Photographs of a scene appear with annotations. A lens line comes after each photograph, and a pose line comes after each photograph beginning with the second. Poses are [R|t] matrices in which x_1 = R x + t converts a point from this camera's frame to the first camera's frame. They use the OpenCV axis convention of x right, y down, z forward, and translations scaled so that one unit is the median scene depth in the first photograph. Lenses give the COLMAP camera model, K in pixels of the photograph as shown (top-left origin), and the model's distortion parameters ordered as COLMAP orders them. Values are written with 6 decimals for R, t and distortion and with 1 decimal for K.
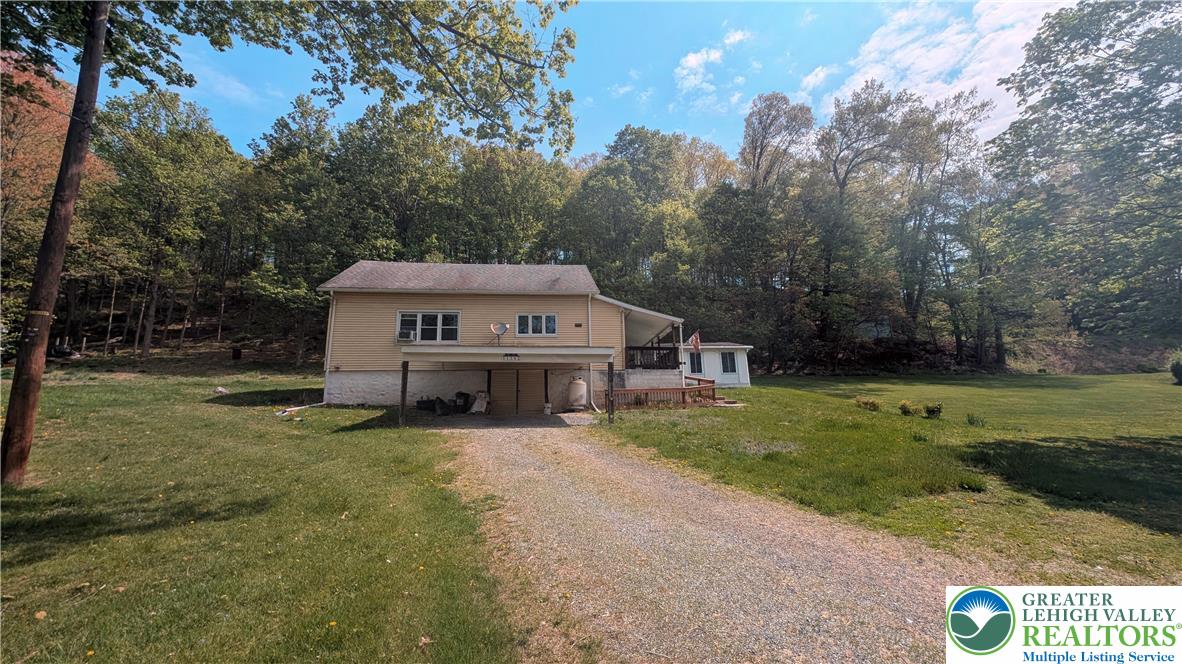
lens RADIAL K [[442.3, 0, 587.2], [0, 442.3, 336.4], [0, 0, 1]] dist [0.007027, -0.003550]
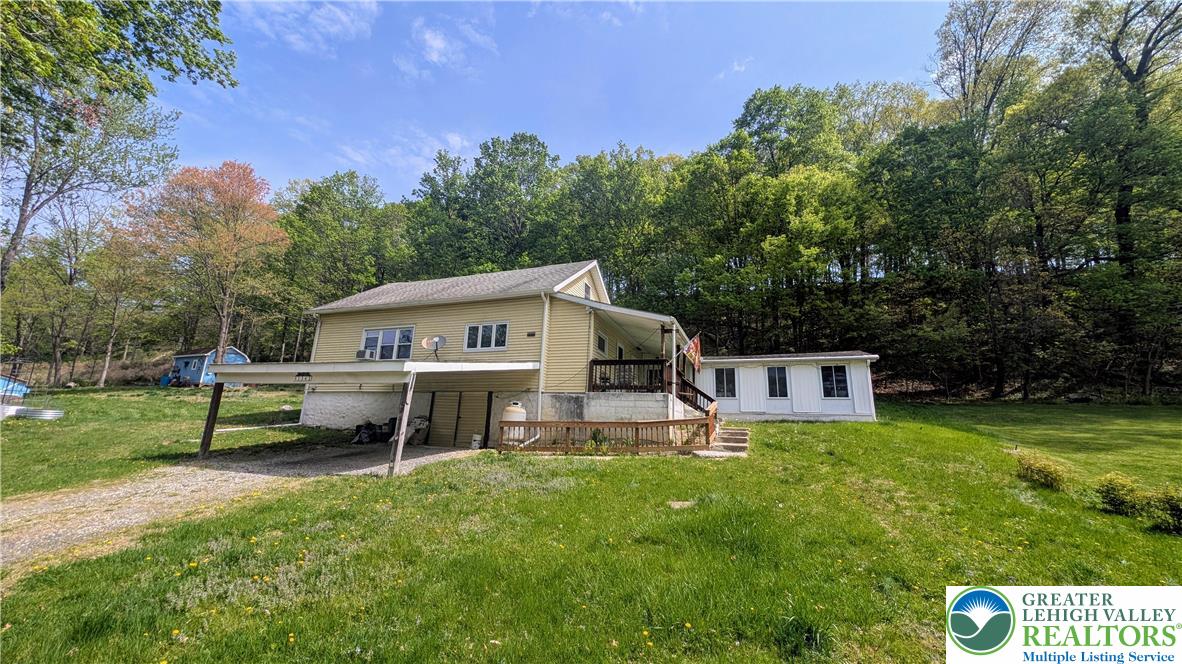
lens RADIAL K [[442.3, 0, 590.4], [0, 442.3, 335.1], [0, 0, 1]] dist [0.007027, -0.003550]
pose [[0.886191, -0.052362, -0.460351, 0.317051], [0.031278, 0.998088, -0.053315, 0.015178], [0.462262, 0.032848, 0.886135, 0.269481]]
